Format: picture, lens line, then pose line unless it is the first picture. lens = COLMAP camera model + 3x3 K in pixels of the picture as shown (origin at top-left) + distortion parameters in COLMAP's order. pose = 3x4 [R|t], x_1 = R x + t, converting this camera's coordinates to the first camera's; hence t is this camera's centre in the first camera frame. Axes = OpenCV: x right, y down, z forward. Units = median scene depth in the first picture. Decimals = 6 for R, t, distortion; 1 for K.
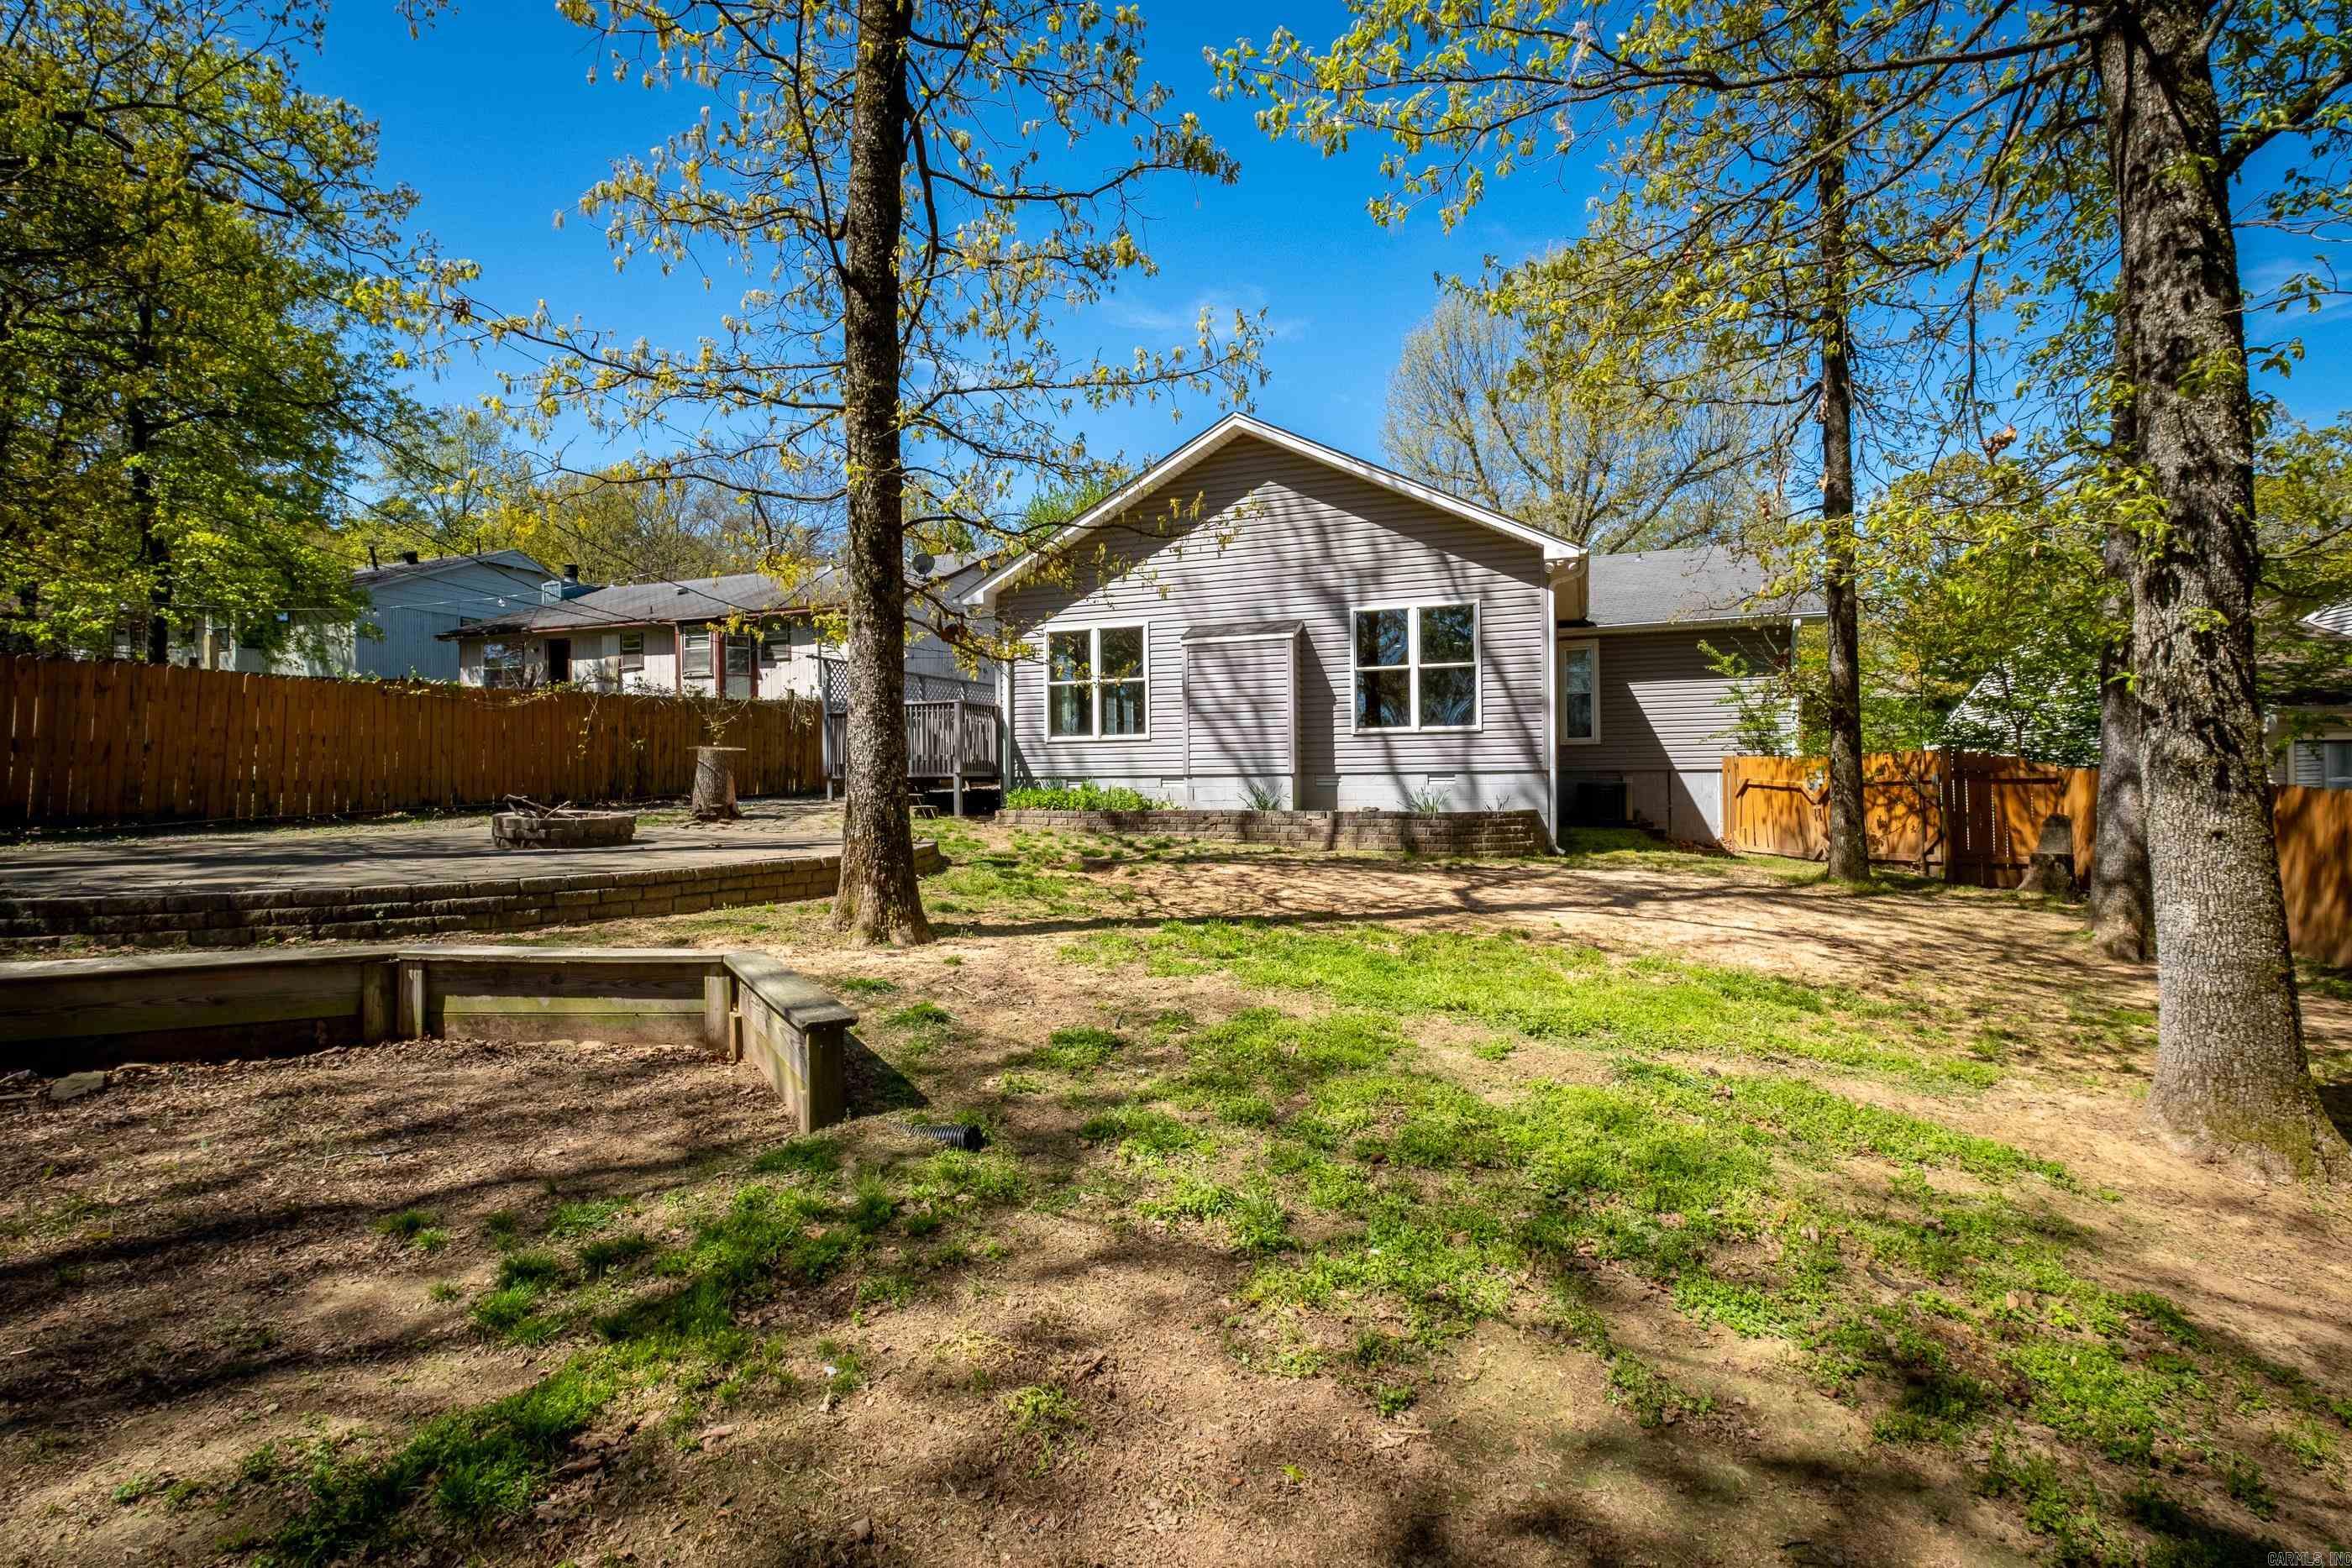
lens RADIAL K [[1055.2, 0, 1174.4], [0, 1055.2, 769.7], [0, 0, 1]] dist [-0.001981, 0.000258]
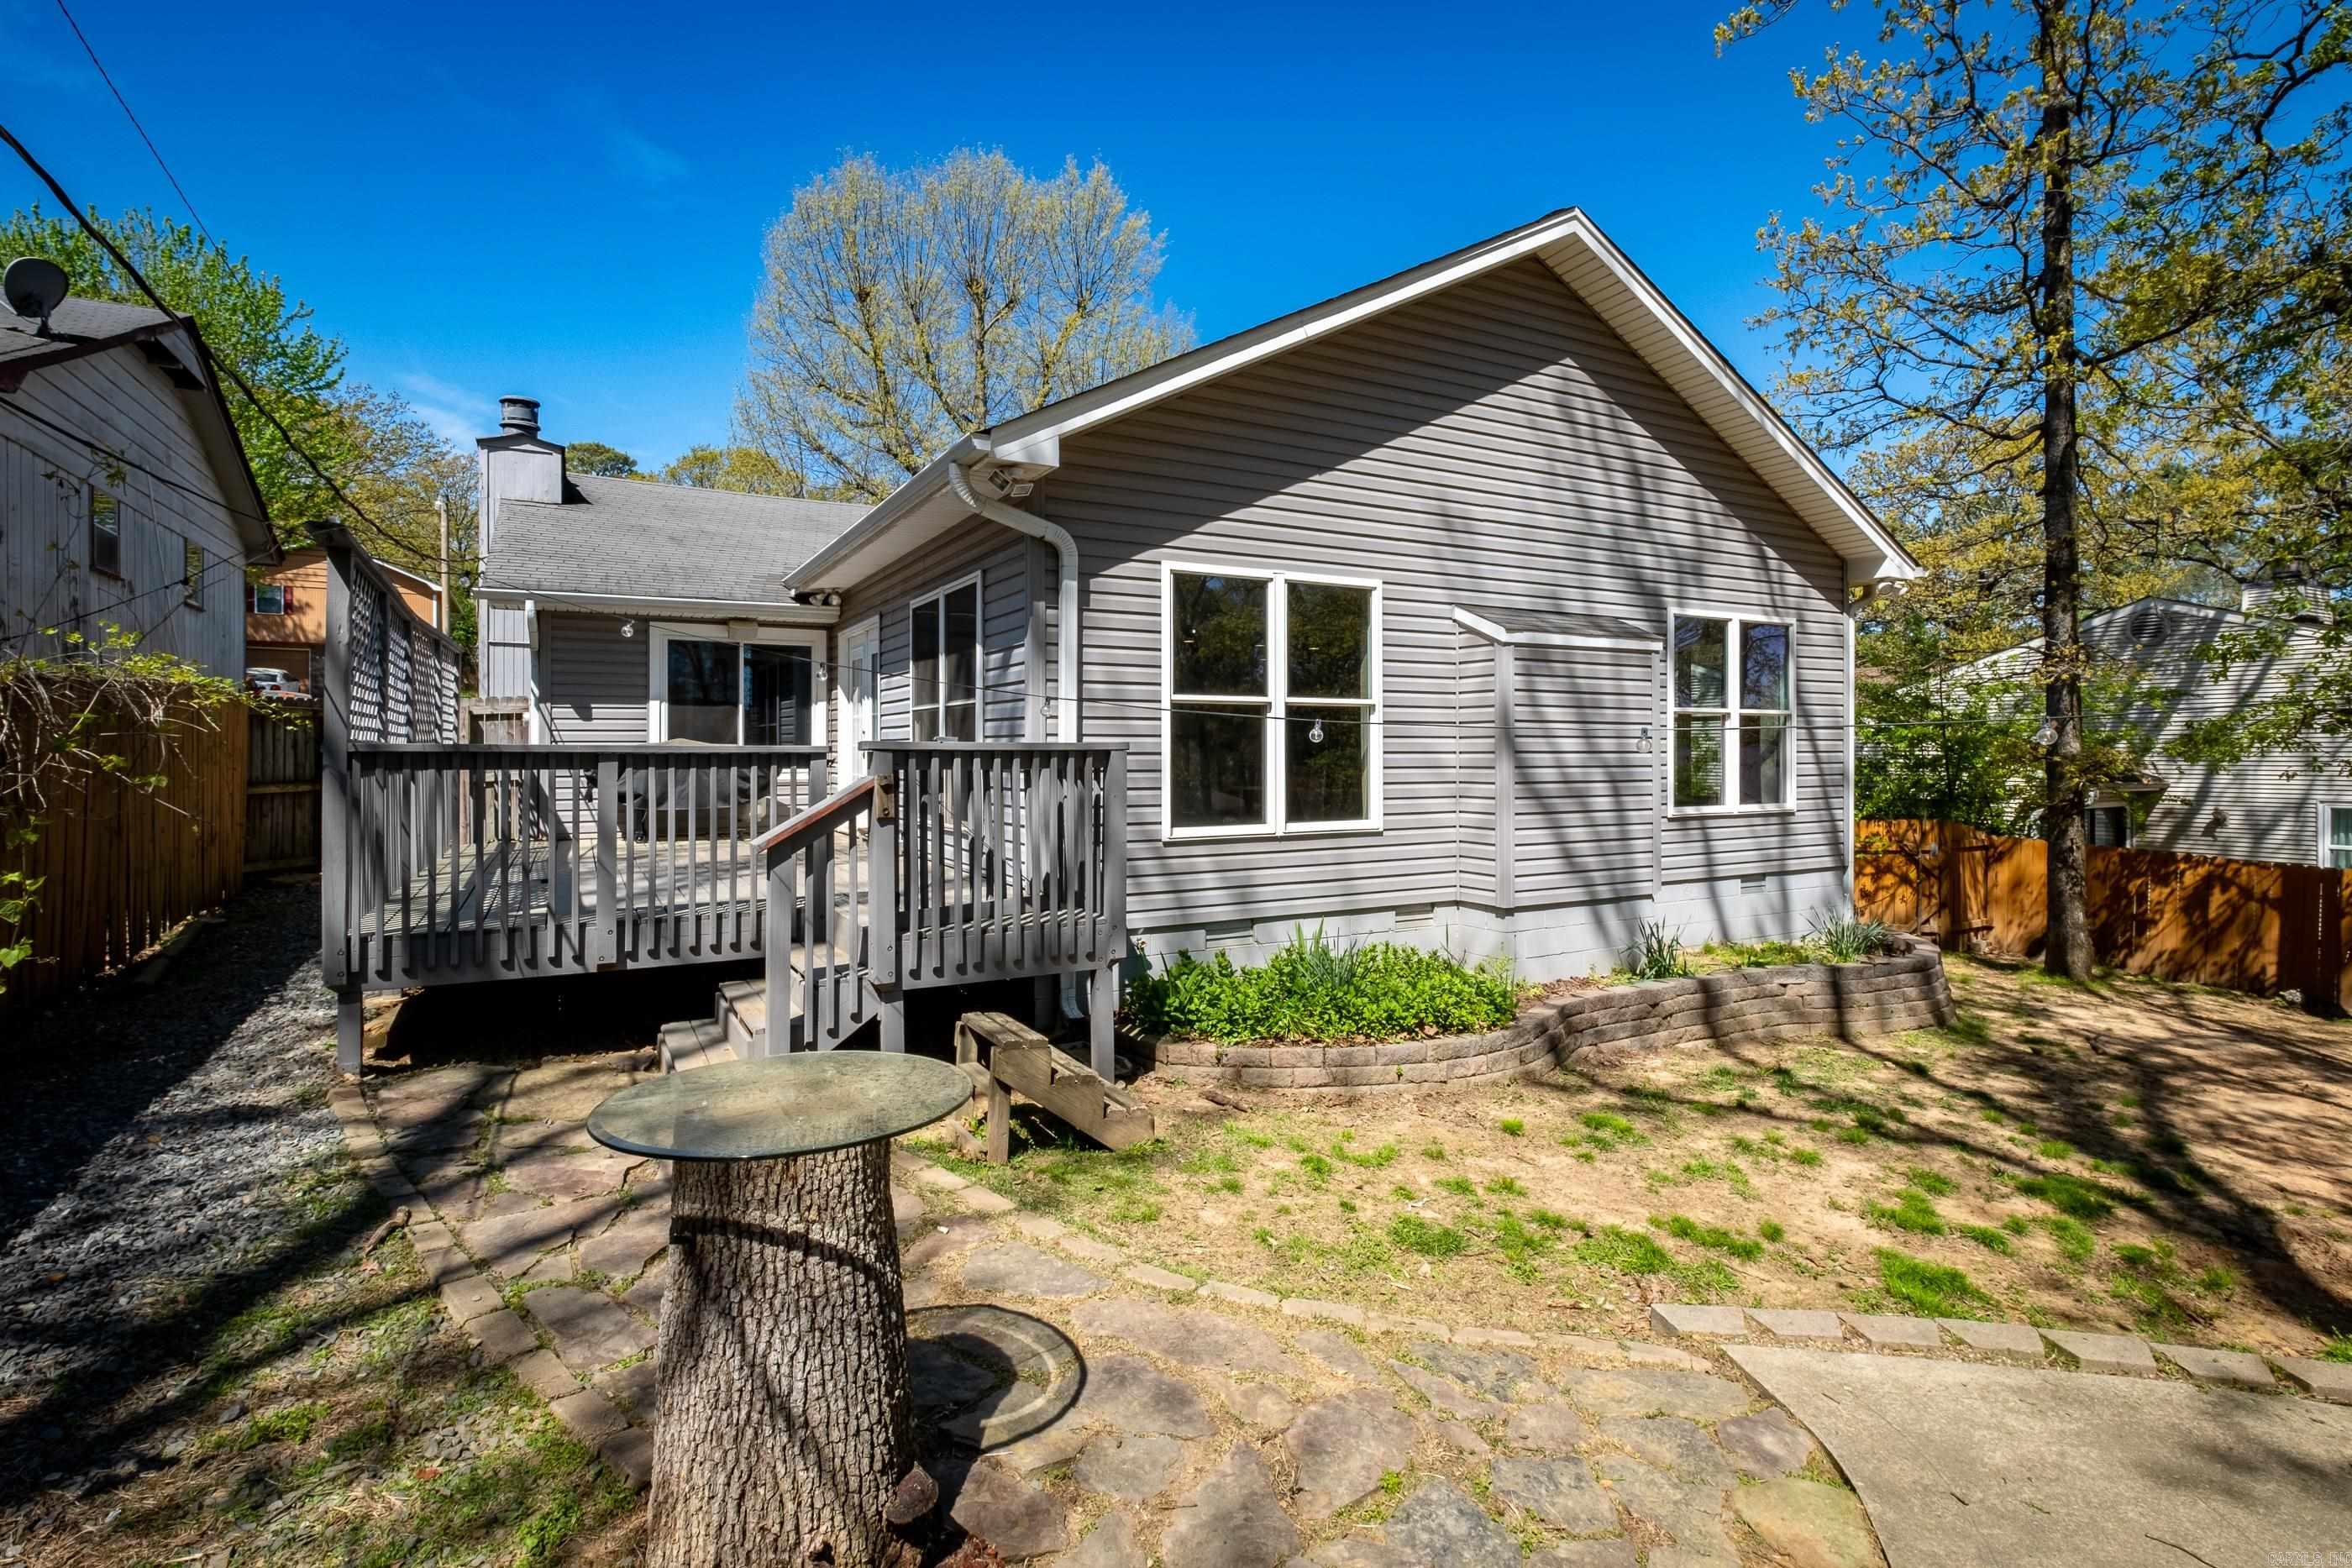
lens RADIAL K [[1070.7, 0, 1162.1], [0, 1070.7, 753.4], [0, 0, 1]] dist [0.003579, -0.000023]
pose [[0.660106, 0.008874, 0.751120, -0.478944], [-0.011235, 0.999935, -0.001940, -0.065737], [-0.751089, -0.007158, 0.660163, 0.809990]]
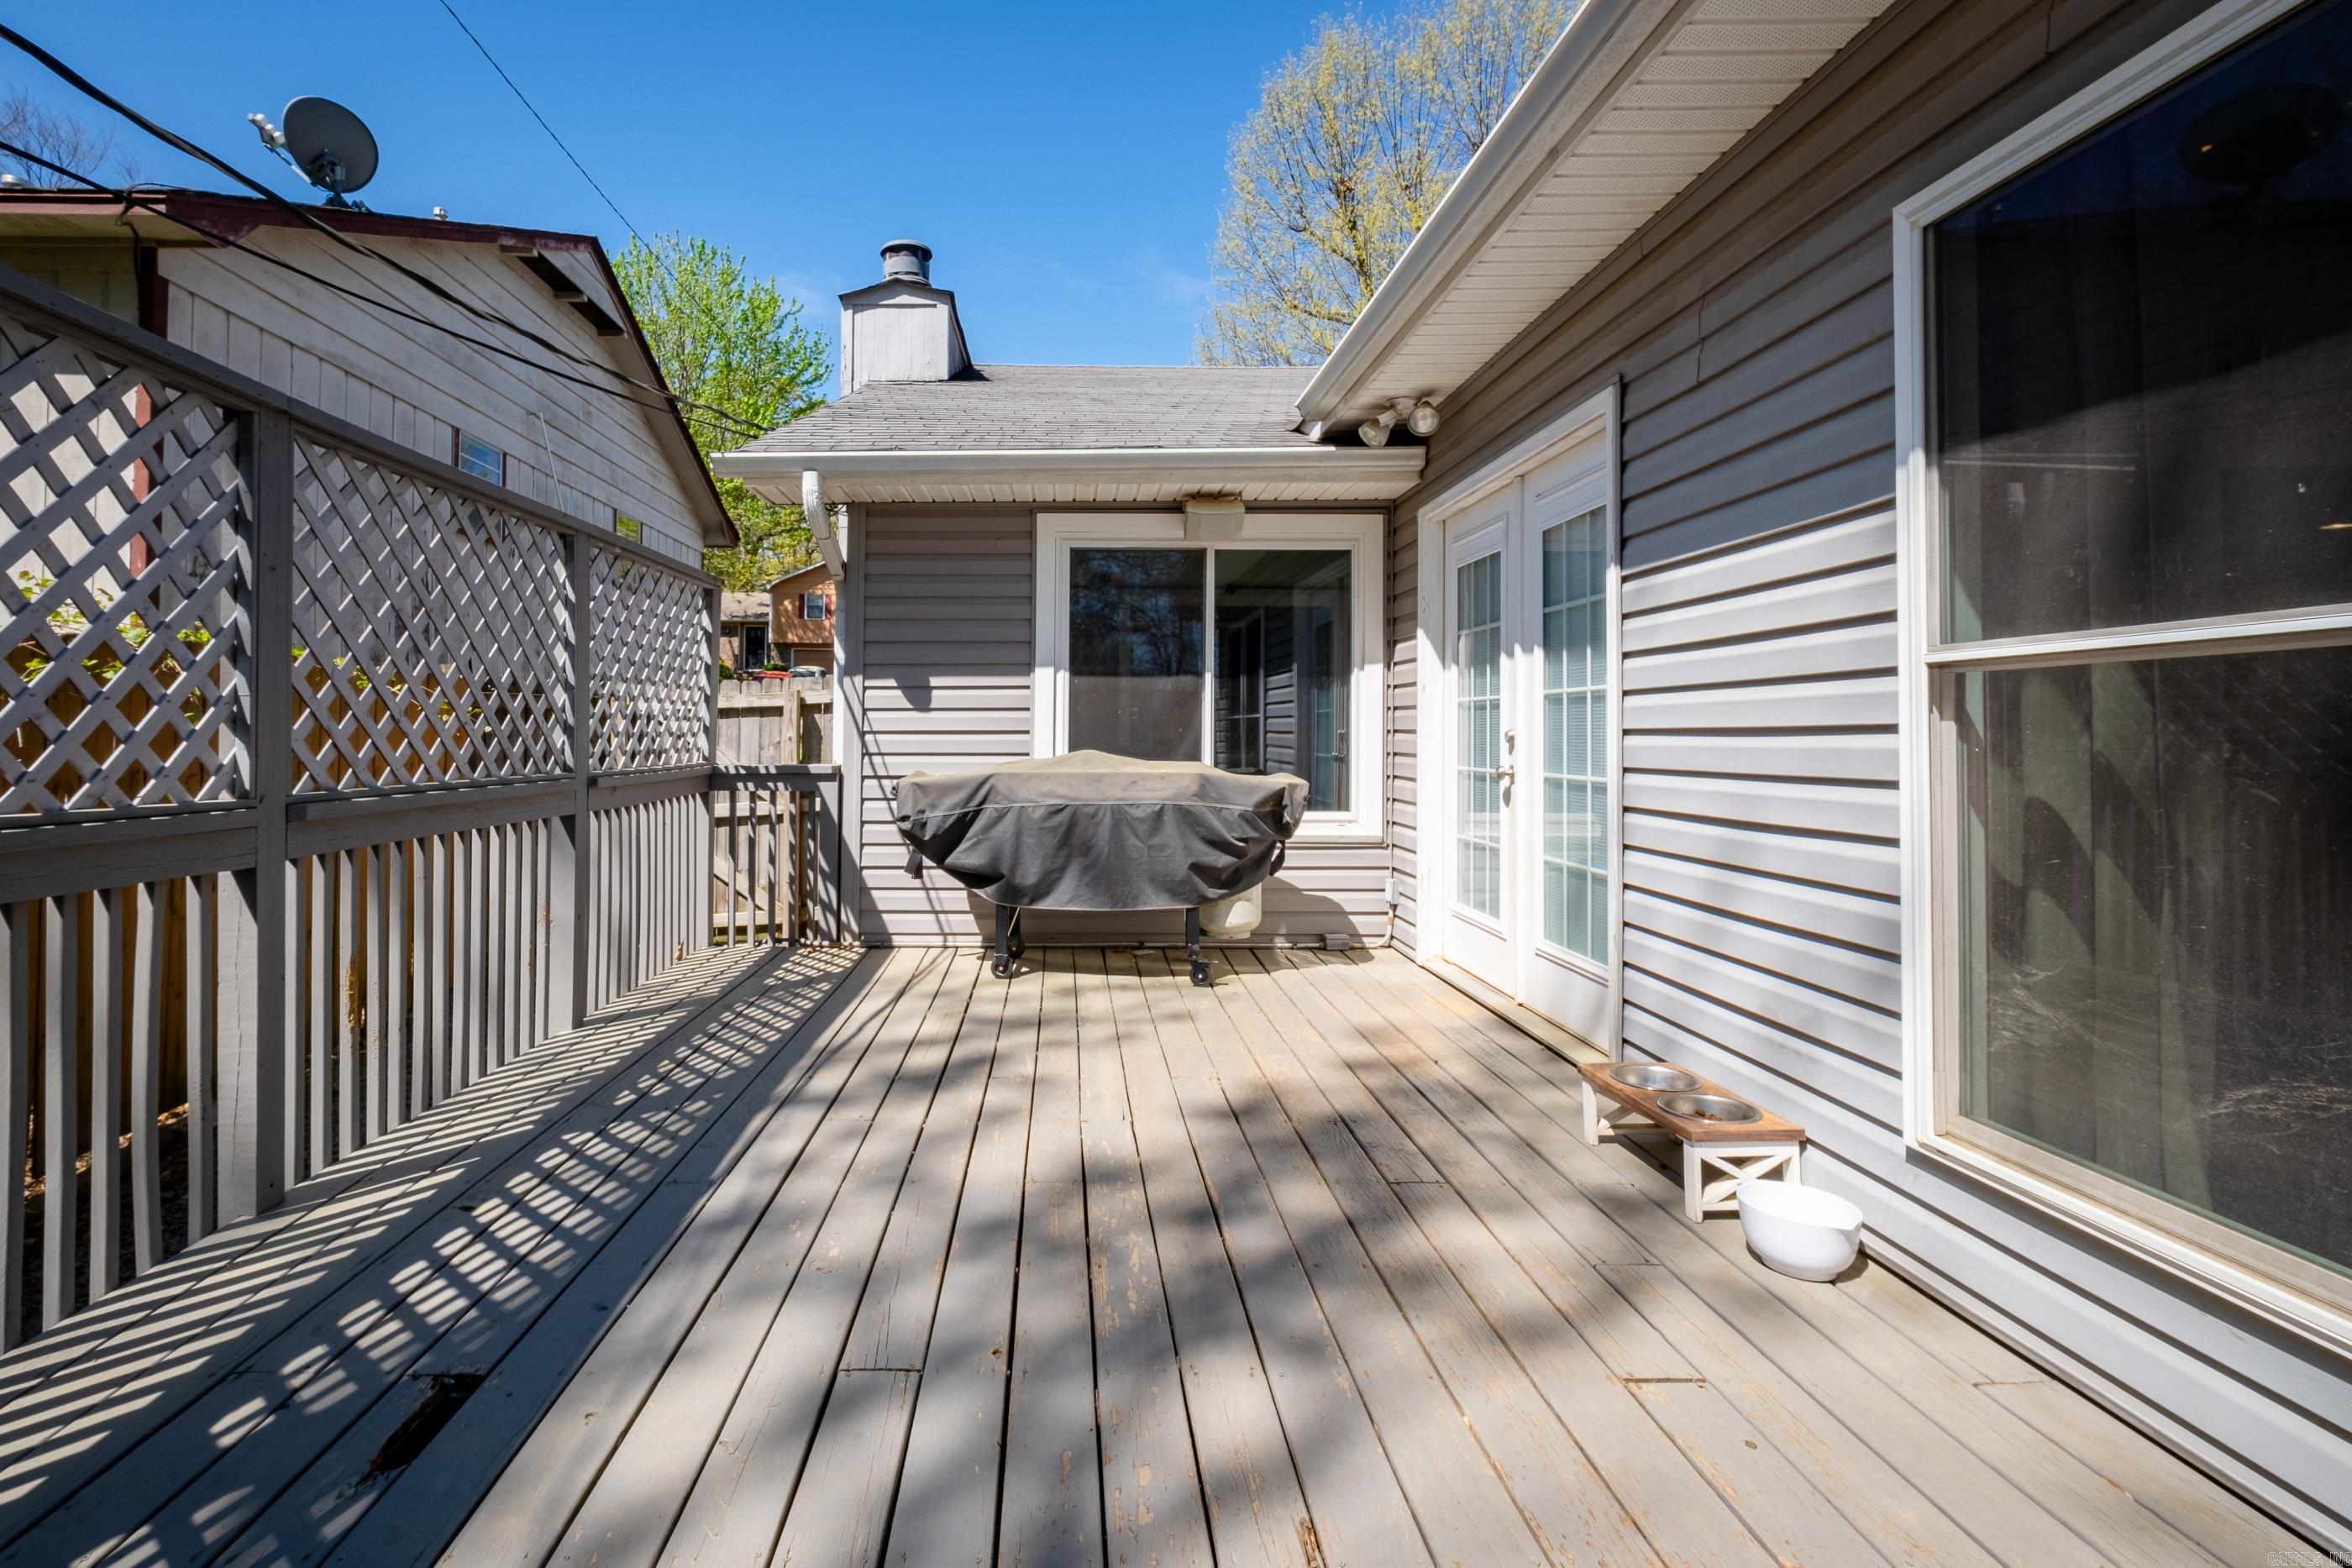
lens RADIAL K [[1055.2, 0, 1051.5], [0, 1055.2, 716.4], [0, 0, 1]] dist [-0.001981, 0.000258]
pose [[0.943148, 0.022579, 0.331605, -0.283313], [-0.018156, 0.999700, -0.016429, -0.077713], [-0.331877, 0.009474, 0.943275, 1.198490]]
